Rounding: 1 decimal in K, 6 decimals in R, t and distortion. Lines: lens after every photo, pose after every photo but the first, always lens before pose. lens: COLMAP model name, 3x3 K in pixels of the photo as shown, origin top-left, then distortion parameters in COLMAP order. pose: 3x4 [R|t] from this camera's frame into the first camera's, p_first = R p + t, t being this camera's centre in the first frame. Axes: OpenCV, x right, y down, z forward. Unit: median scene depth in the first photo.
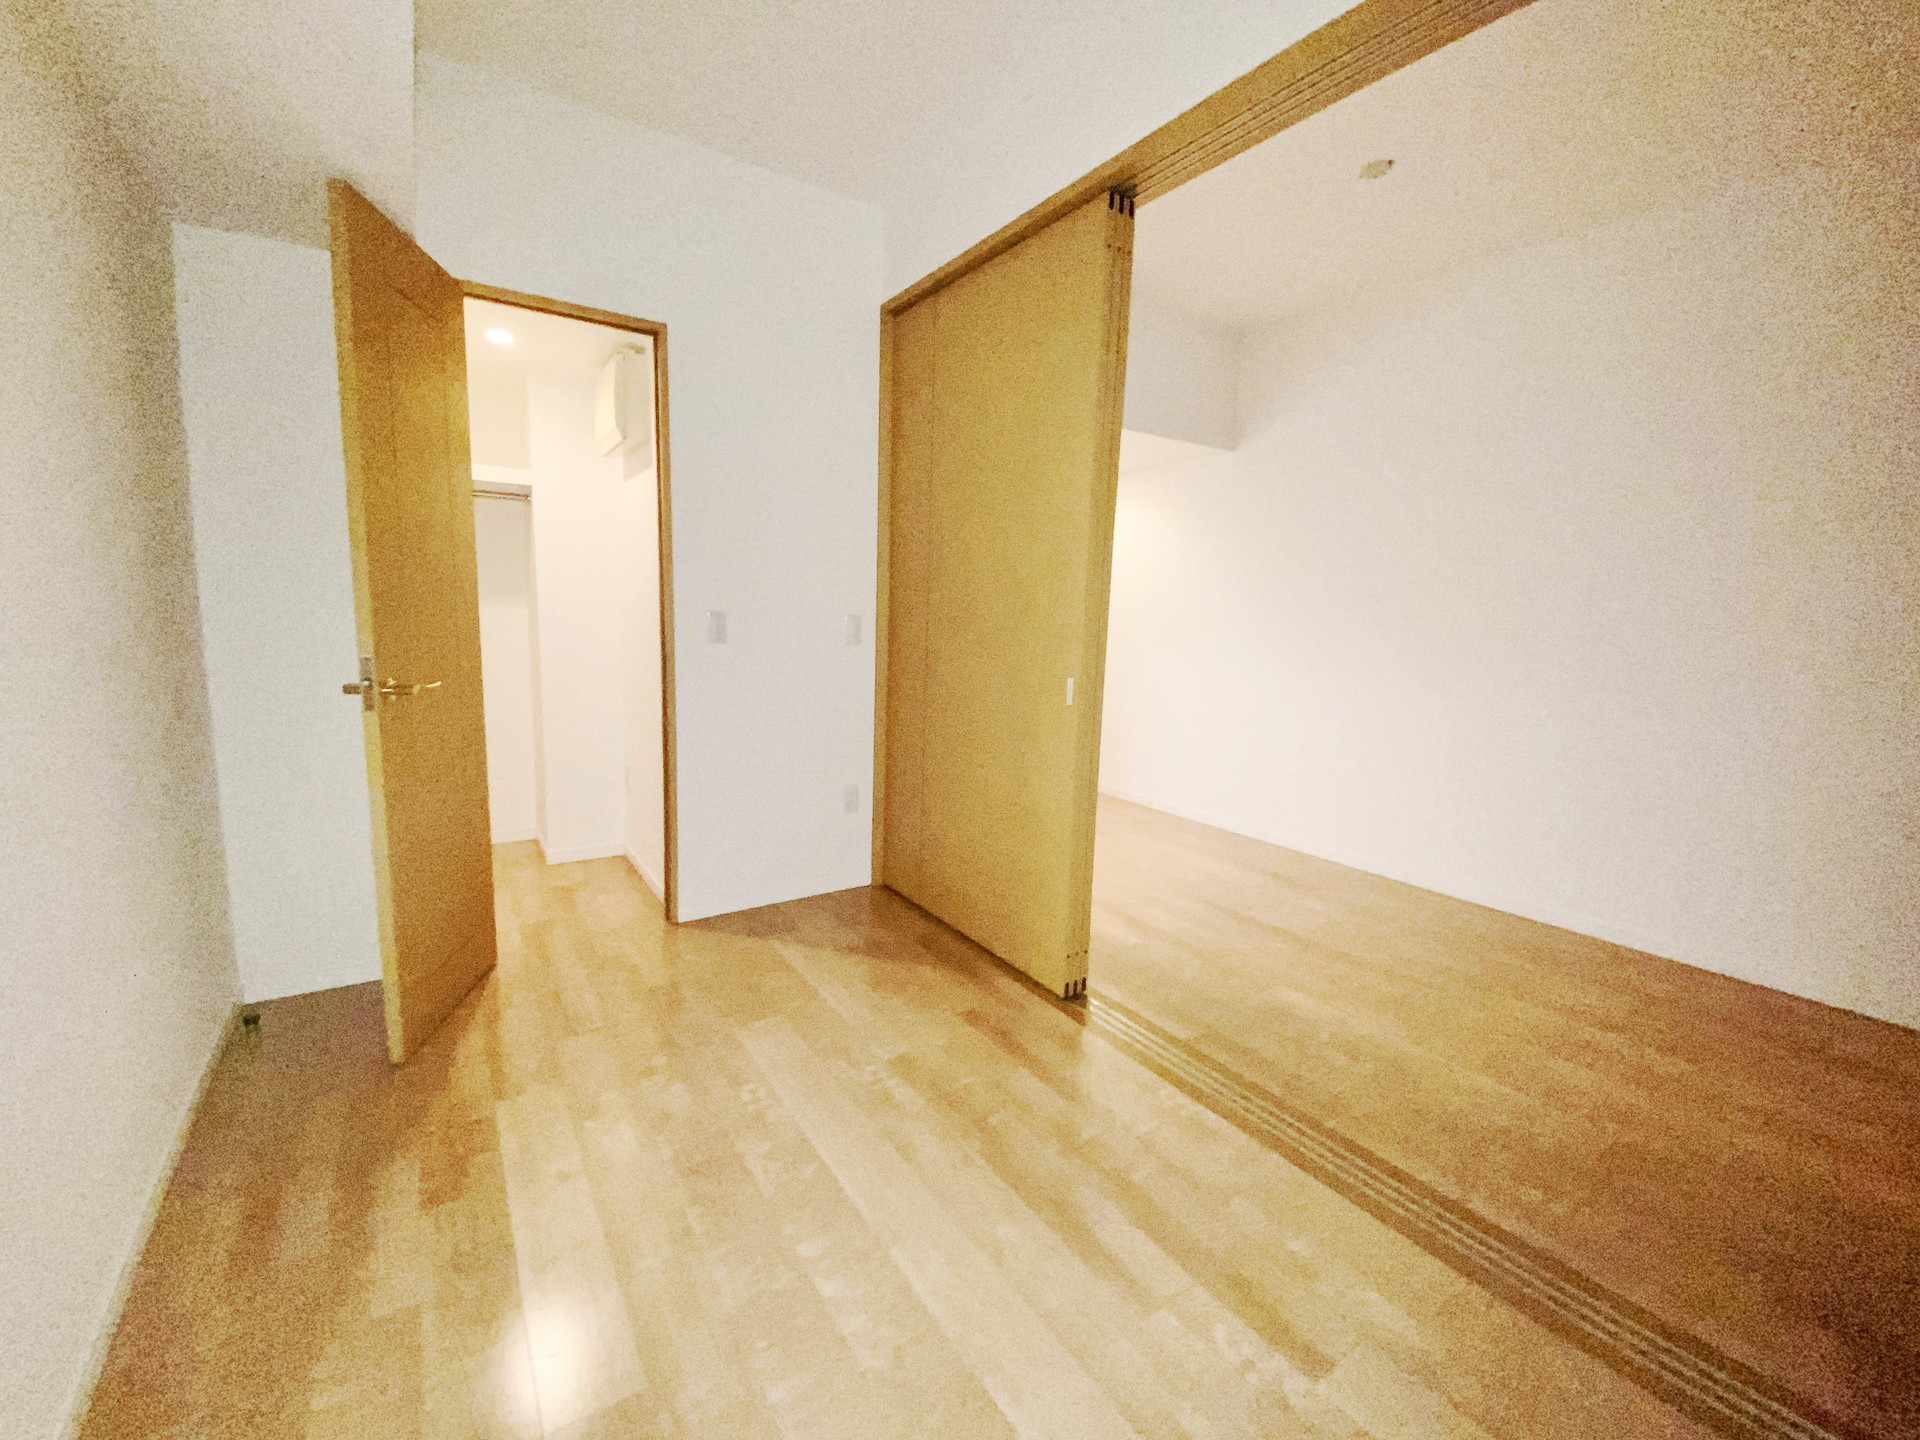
lens RADIAL K [[785.8, 0, 957.7], [0, 785.8, 723.4], [0, 0, 1]] dist [0.004081, 0.000245]
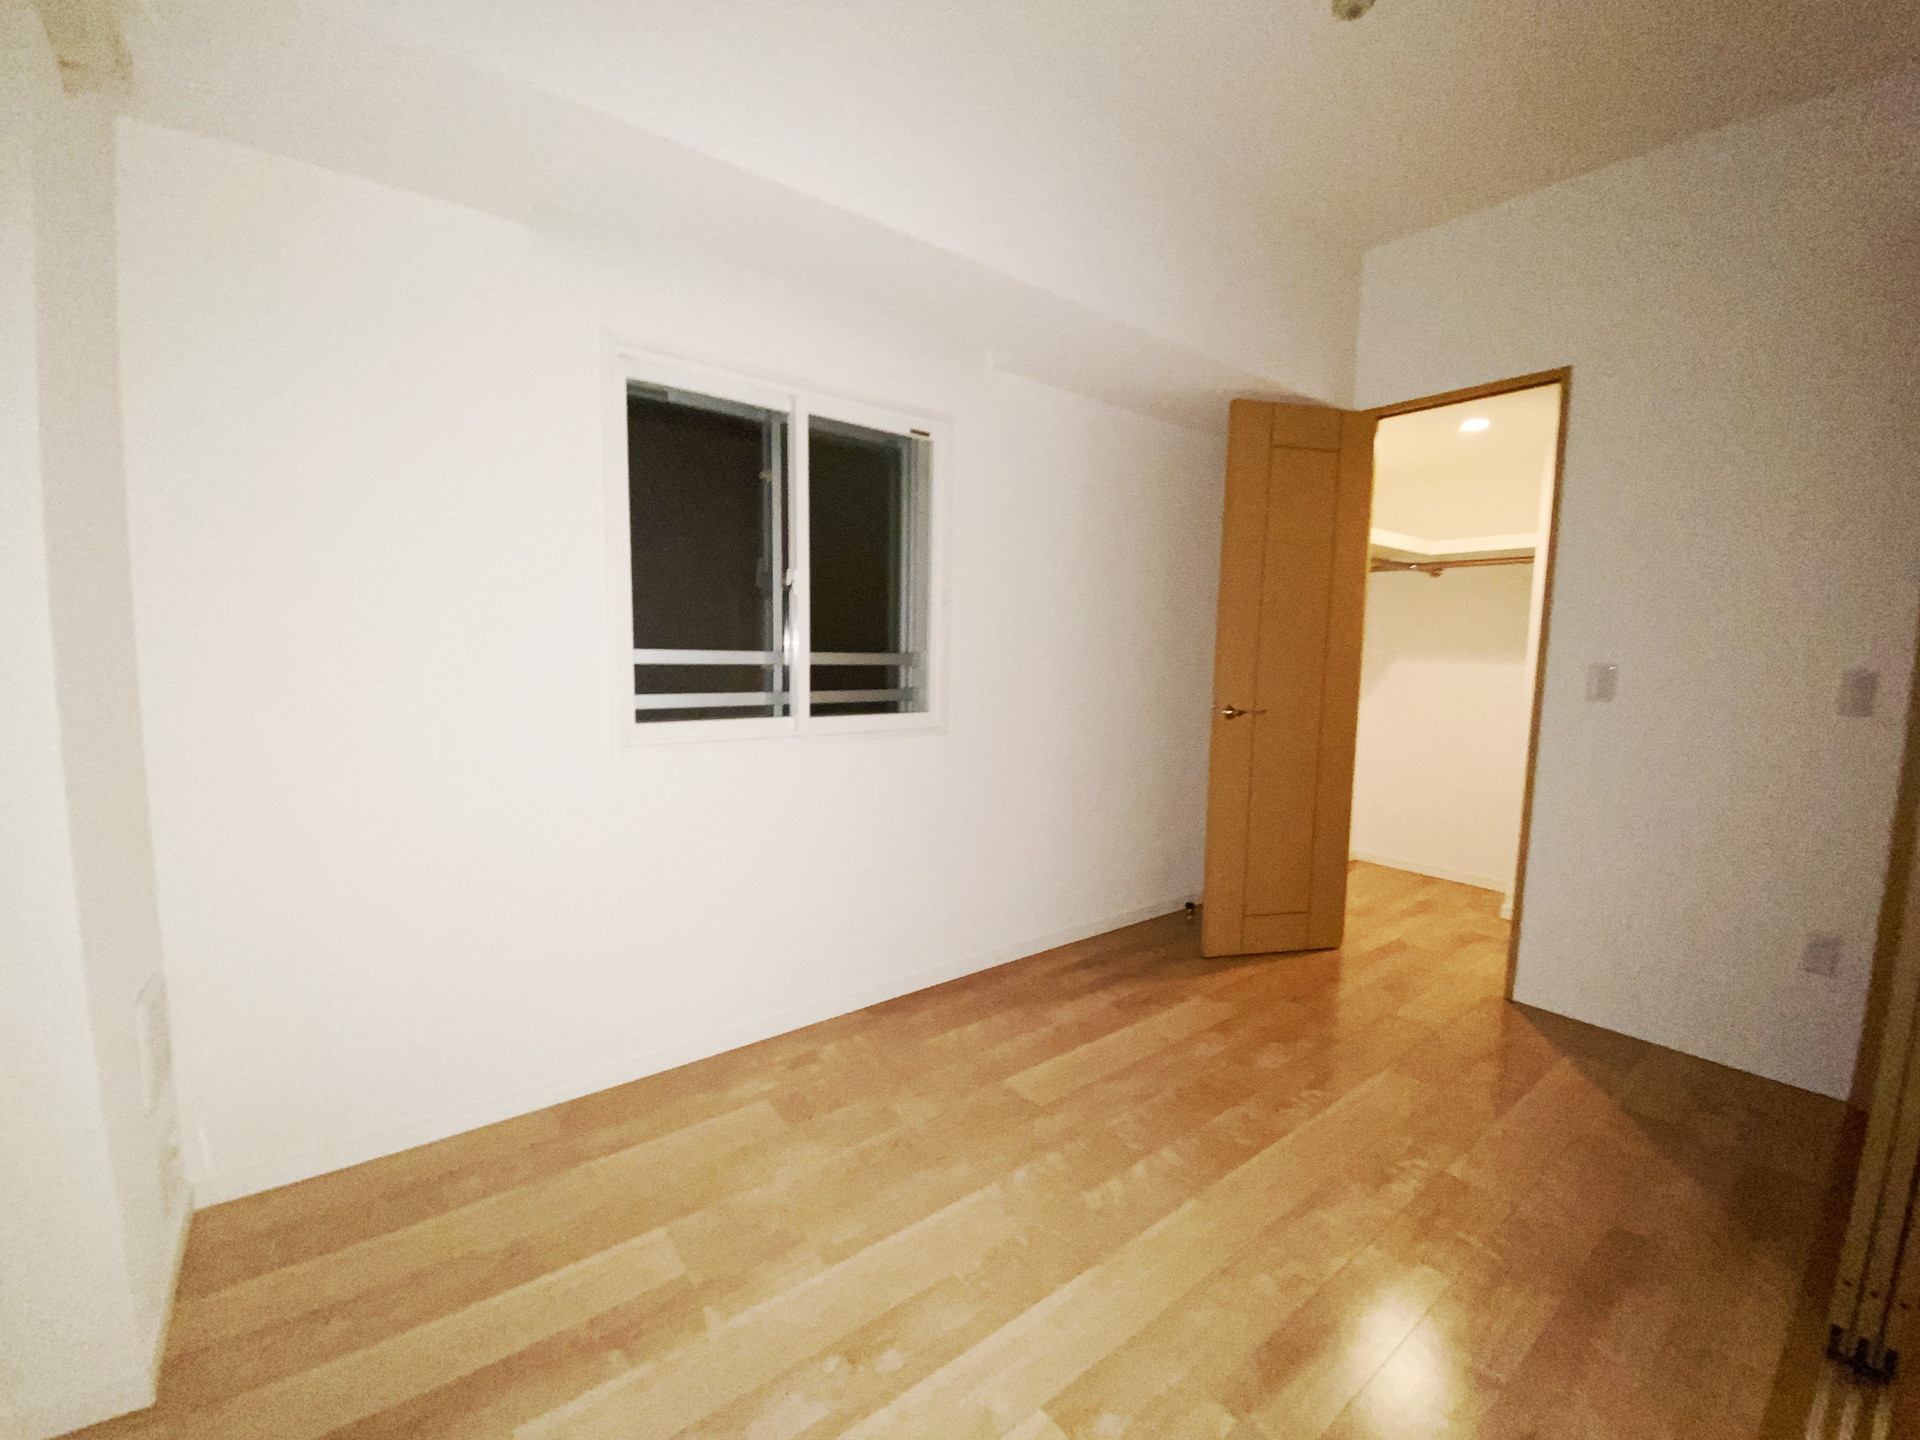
lens RADIAL K [[785.8, 0, 959.1], [0, 785.8, 723.6], [0, 0, 1]] dist [0.004081, 0.000245]
pose [[0.060831, 0.068247, -0.995812, 0.740895], [-0.161646, 0.985164, 0.057643, -0.019764], [0.984972, 0.157463, 0.070961, 0.356364]]
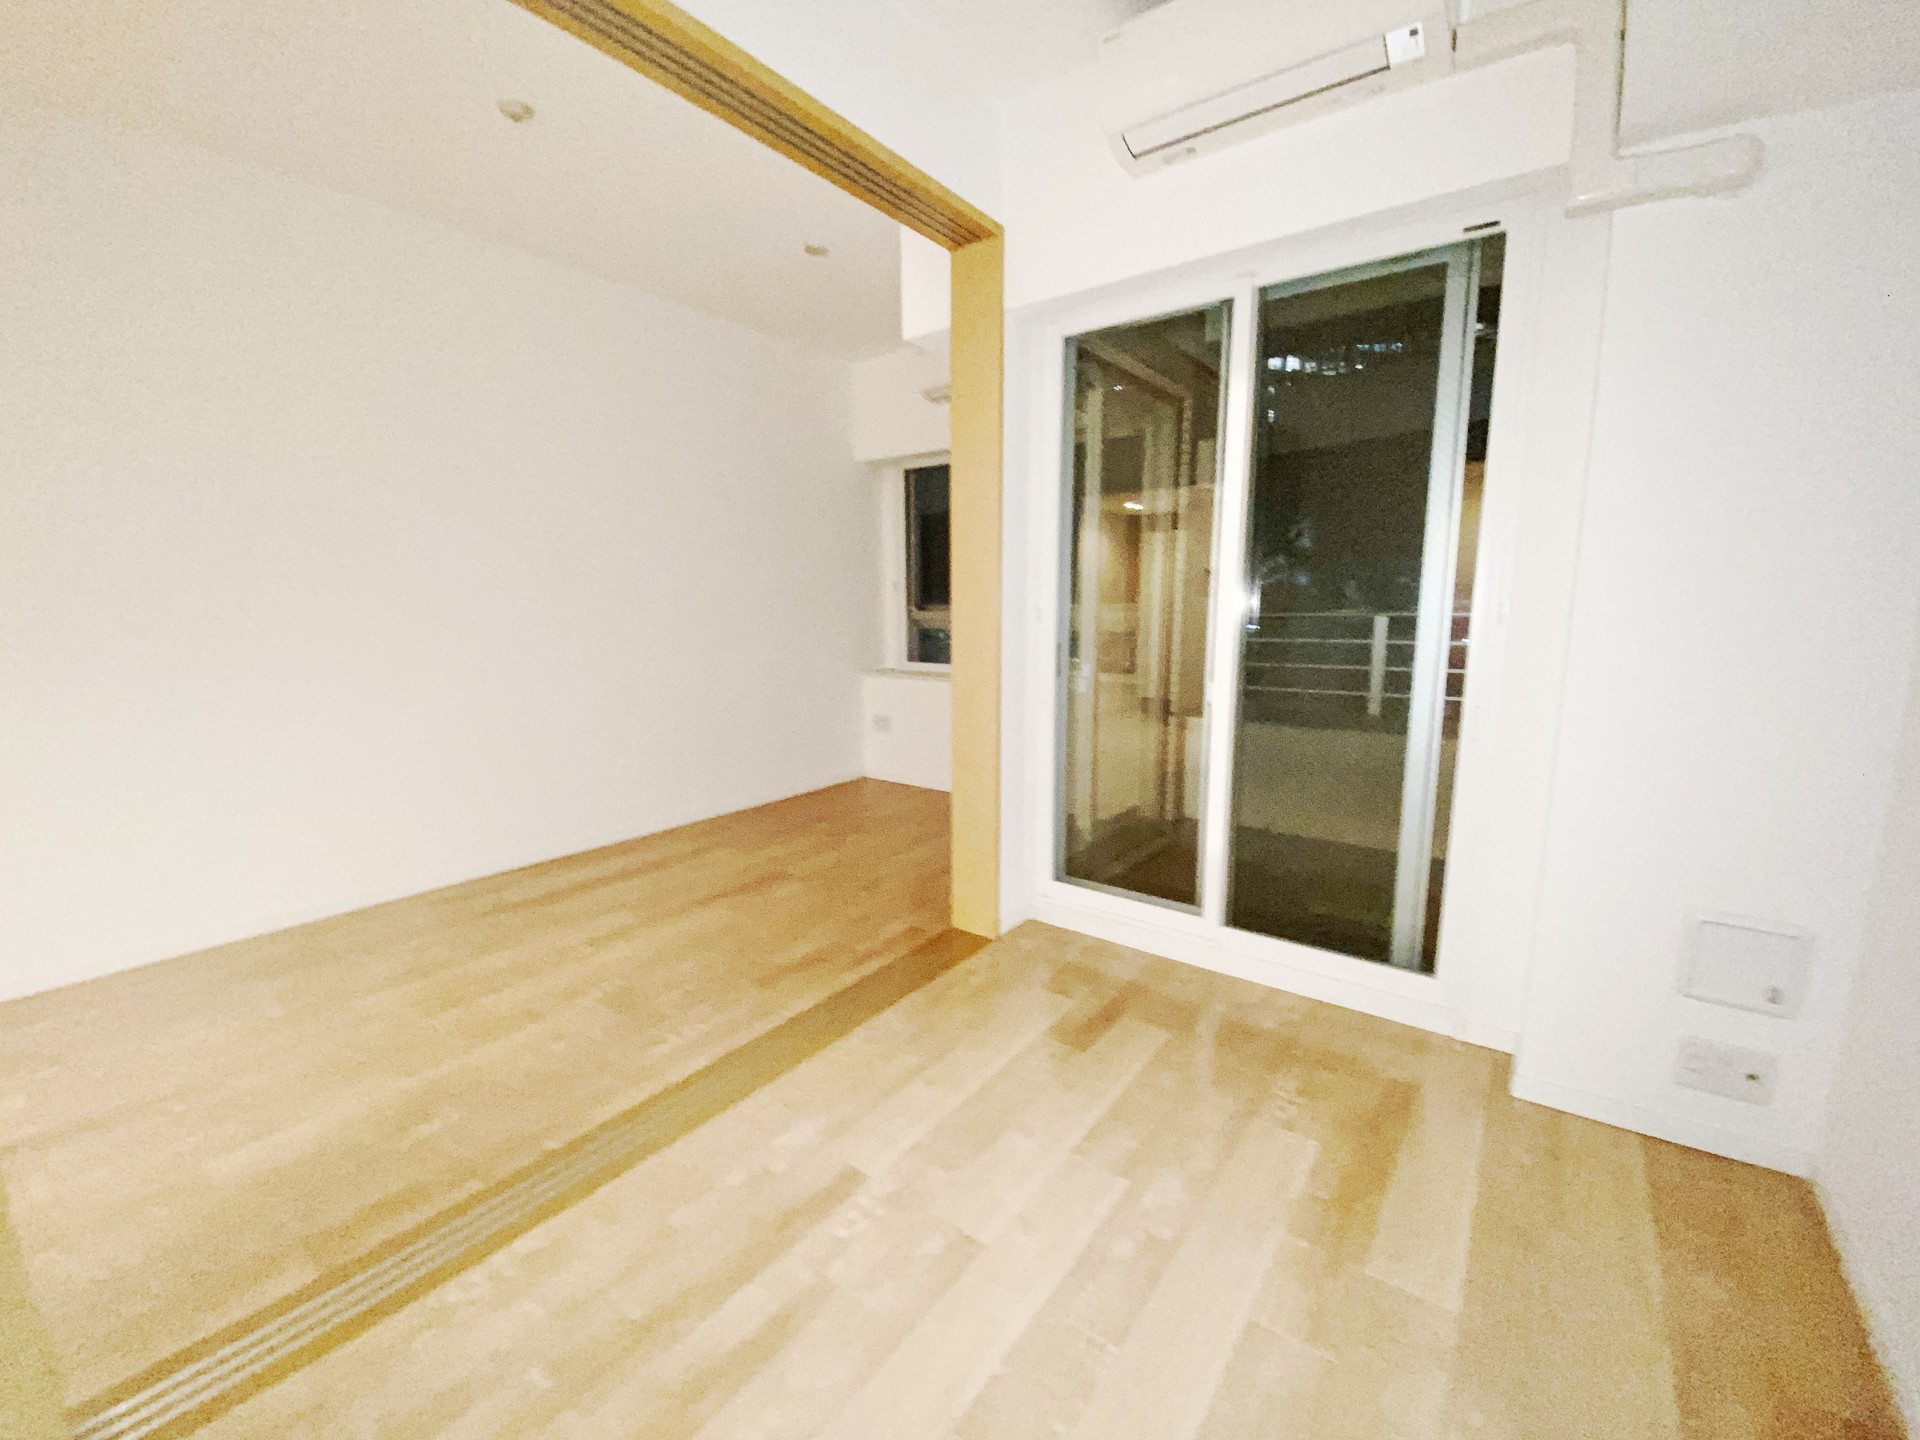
lens RADIAL K [[785.8, 0, 960.4], [0, 785.8, 717.3], [0, 0, 1]] dist [0.004081, 0.000245]
pose [[-0.328480, -0.165114, 0.929967, -0.445953], [0.126455, 0.968049, 0.216542, -0.115833], [-0.936007, 0.188729, -0.297105, 0.702600]]
